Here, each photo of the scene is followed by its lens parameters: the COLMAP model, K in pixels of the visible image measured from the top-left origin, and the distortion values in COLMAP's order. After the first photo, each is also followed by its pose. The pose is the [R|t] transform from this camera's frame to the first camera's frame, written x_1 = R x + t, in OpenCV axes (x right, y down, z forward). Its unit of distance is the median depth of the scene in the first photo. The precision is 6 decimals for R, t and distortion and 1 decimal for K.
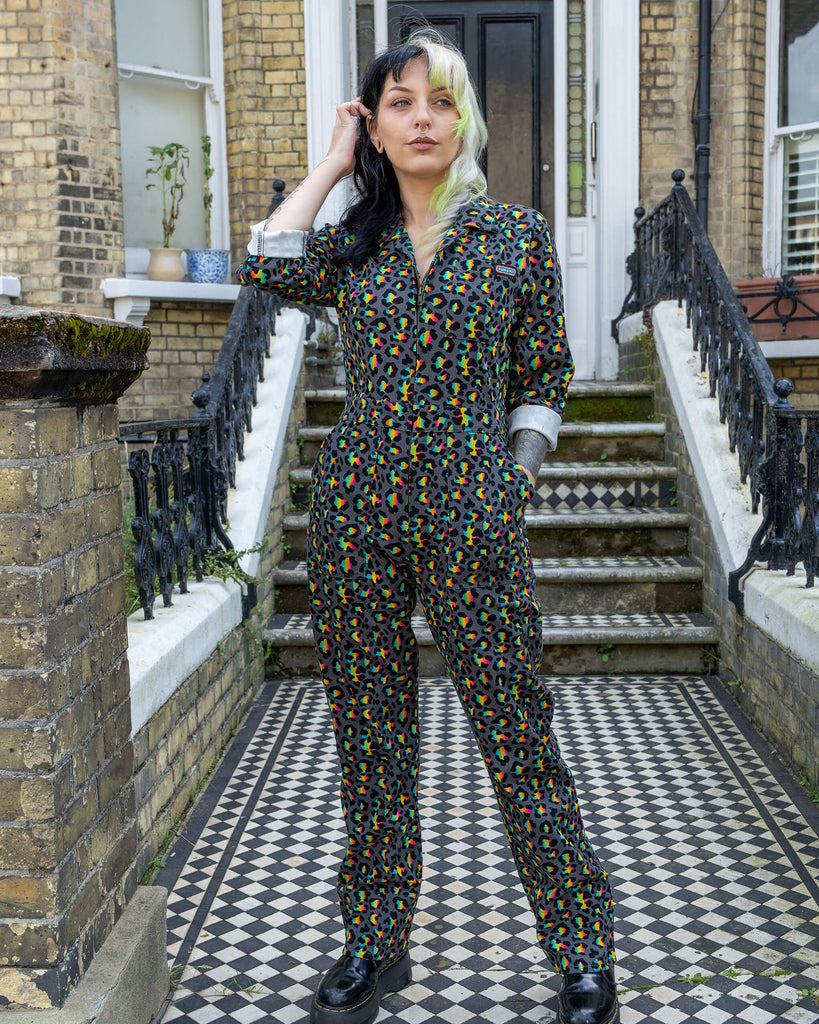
lens RADIAL K [[1247.3, 0, 409.5], [0, 1247.3, 512.0], [0, 0, 1]] dist [0.008663, 0.006632]
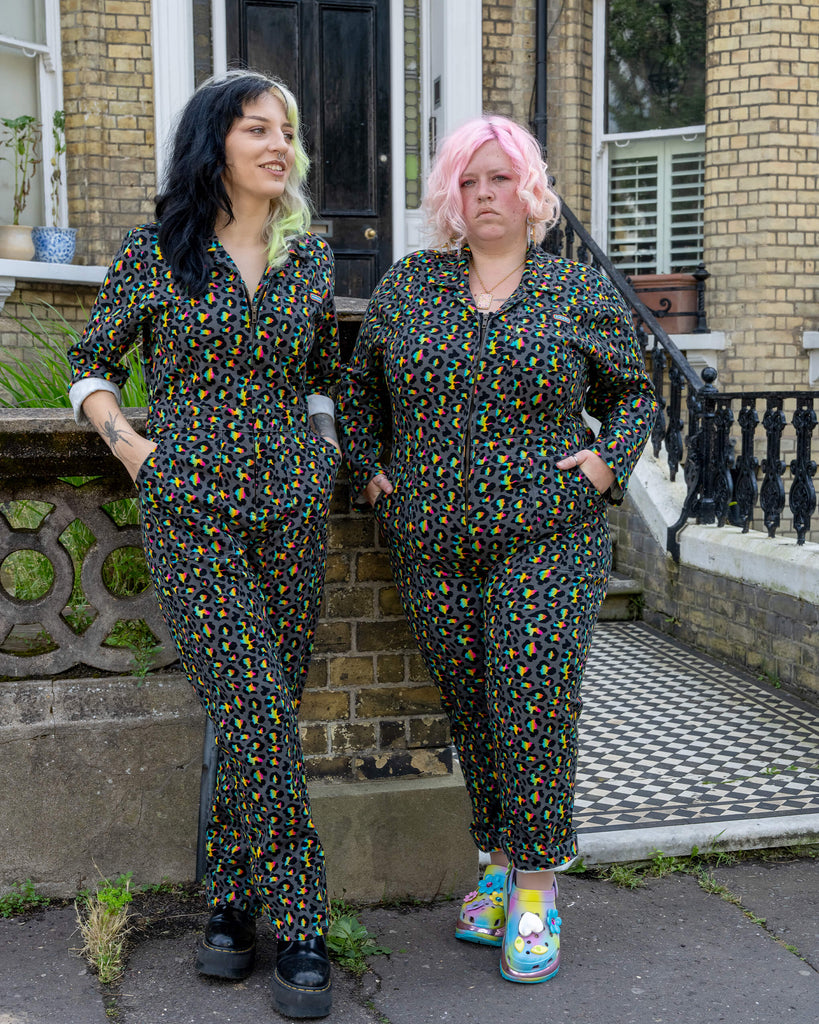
lens RADIAL K [[1495.8, 0, 453.1], [0, 1495.8, 536.5], [0, 0, 1]] dist [0.027960, -0.010677]
pose [[0.958181, -0.019429, 0.285503, -0.199349], [0.018862, 0.999811, 0.004737, 0.025786], [-0.285541, 0.000846, 0.958366, -0.184422]]
